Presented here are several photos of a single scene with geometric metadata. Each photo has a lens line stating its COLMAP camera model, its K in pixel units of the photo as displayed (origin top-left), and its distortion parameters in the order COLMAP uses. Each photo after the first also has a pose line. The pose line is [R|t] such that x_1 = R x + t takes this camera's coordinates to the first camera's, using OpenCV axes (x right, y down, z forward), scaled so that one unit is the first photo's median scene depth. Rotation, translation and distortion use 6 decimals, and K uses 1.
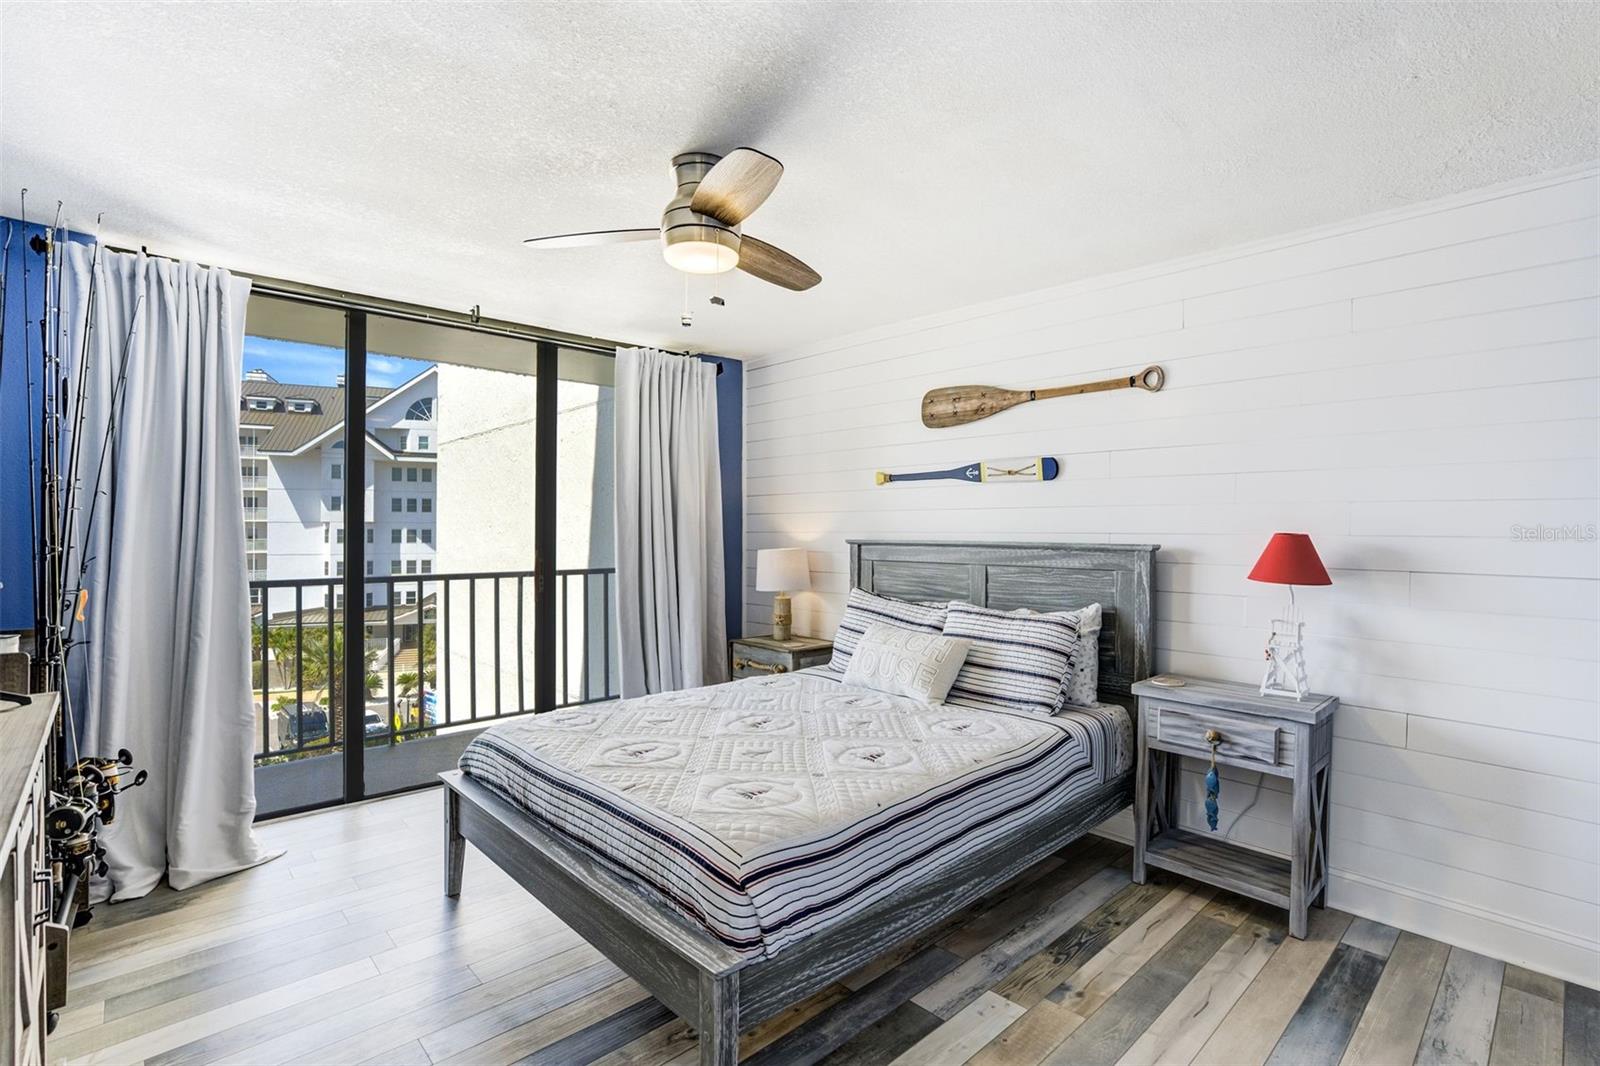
lens RADIAL K [[740.5, 0, 814.1], [0, 740.5, 528.3], [0, 0, 1]] dist [-0.012556, 0.000028]
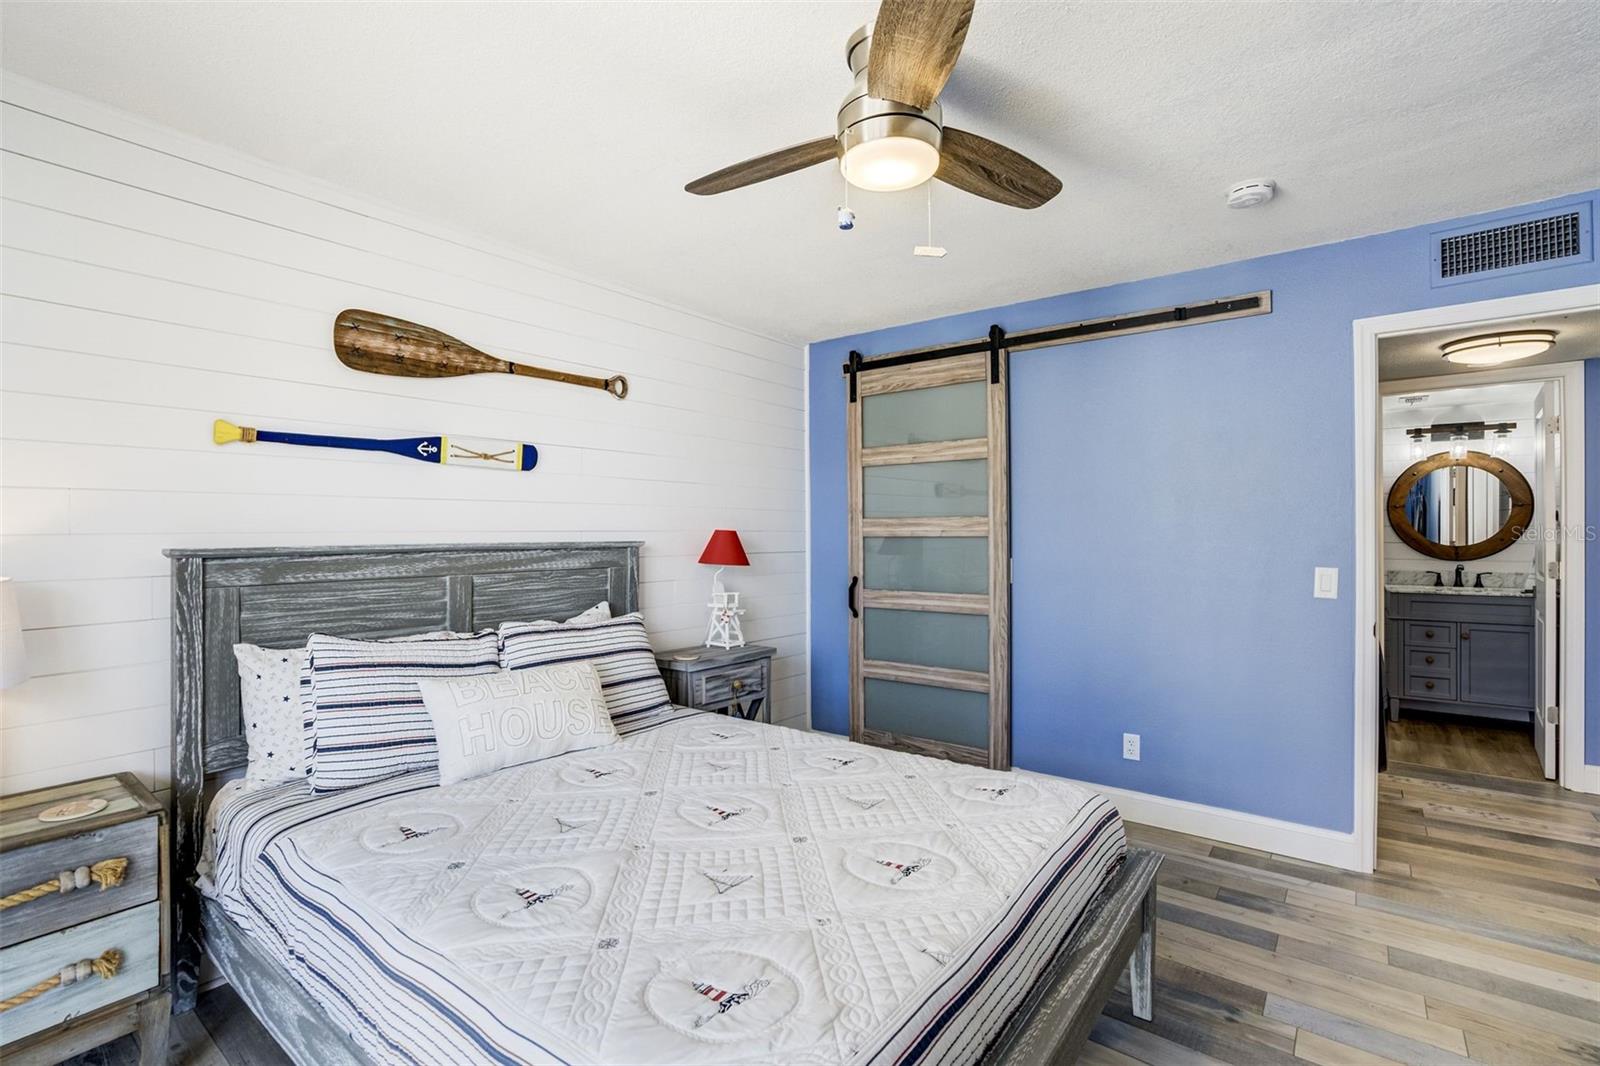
lens RADIAL K [[740.5, 0, 808.0], [0, 740.5, 531.8], [0, 0, 1]] dist [-0.012556, 0.000028]
pose [[-0.122076, -0.007895, 0.992489, -0.564427], [0.000379, 0.999968, 0.008001, -0.000275], [-0.992521, 0.001353, -0.122069, 0.751171]]
